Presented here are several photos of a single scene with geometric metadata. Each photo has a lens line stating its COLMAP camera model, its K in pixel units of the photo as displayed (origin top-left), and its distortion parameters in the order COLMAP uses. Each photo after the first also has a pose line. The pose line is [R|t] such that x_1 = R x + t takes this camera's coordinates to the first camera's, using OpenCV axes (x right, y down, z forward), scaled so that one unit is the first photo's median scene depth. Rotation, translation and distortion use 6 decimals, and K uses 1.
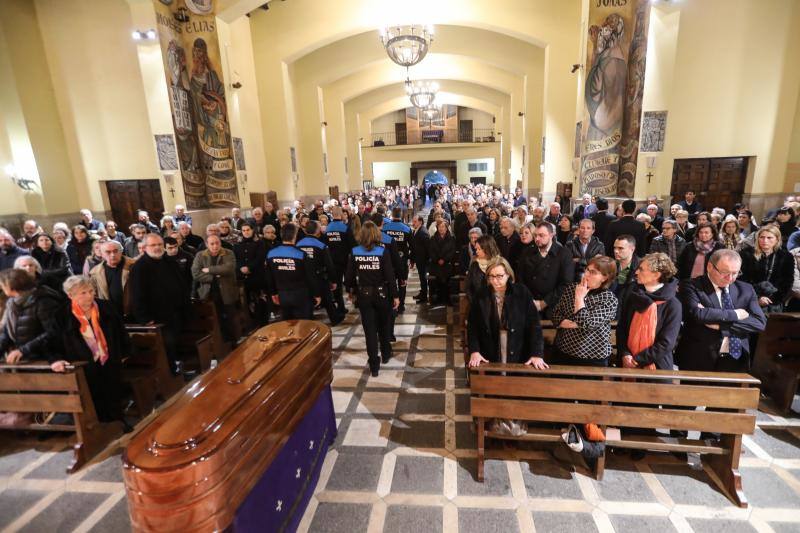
lens RADIAL K [[391.8, 0, 416.1], [0, 391.8, 265.2], [0, 0, 1]] dist [0.004377, 0.000684]
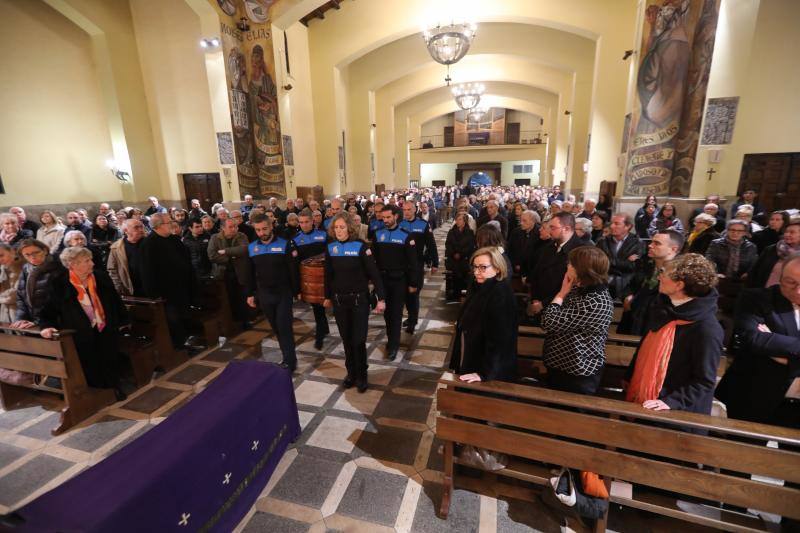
lens RADIAL K [[356.1, 0, 397.9], [0, 356.1, 266.4], [0, 0, 1]] dist [0.001969, -0.000344]
pose [[0.982563, 0.055860, -0.177341, 0.051913], [-0.052894, 0.998370, 0.021415, 0.003625], [0.178249, -0.011661, 0.983916, 0.074898]]
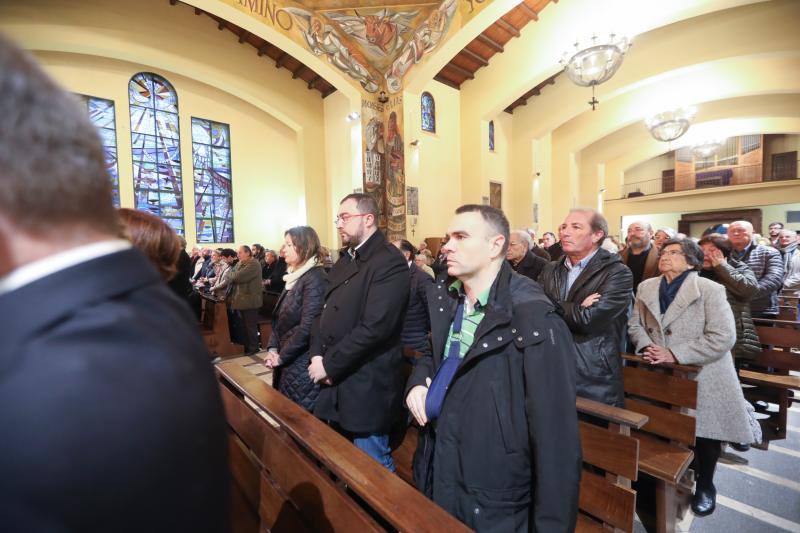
lens RADIAL K [[356.1, 0, 397.9], [0, 356.1, 266.4], [0, 0, 1]] dist [0.001969, -0.000344]
pose [[0.718225, 0.047291, -0.694202, 0.268362], [-0.152293, 0.984182, -0.090517, 0.002804], [0.678941, 0.170733, 0.714066, 0.295206]]
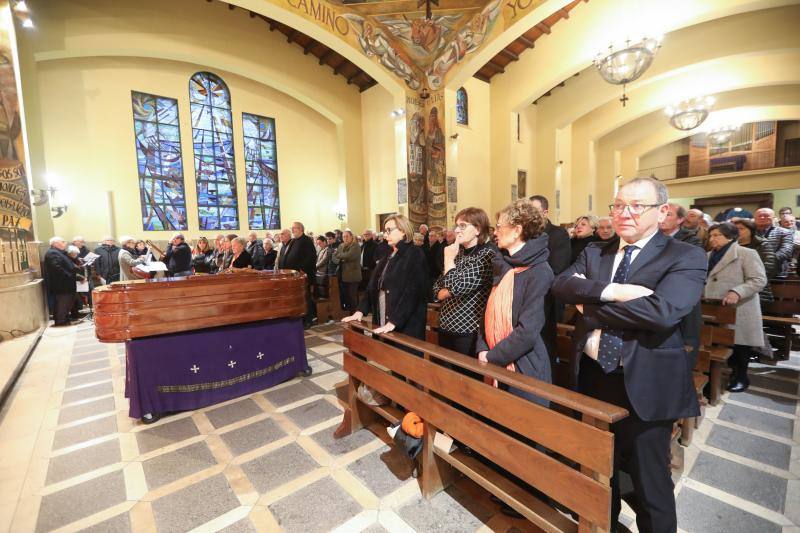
lens RADIAL K [[356.1, 0, 397.9], [0, 356.1, 266.4], [0, 0, 1]] dist [0.001969, -0.000344]
pose [[0.710664, 0.070132, -0.700027, 0.259426], [-0.147267, 0.987805, -0.050542, 0.043659], [0.687946, 0.139009, 0.712325, 0.121322]]
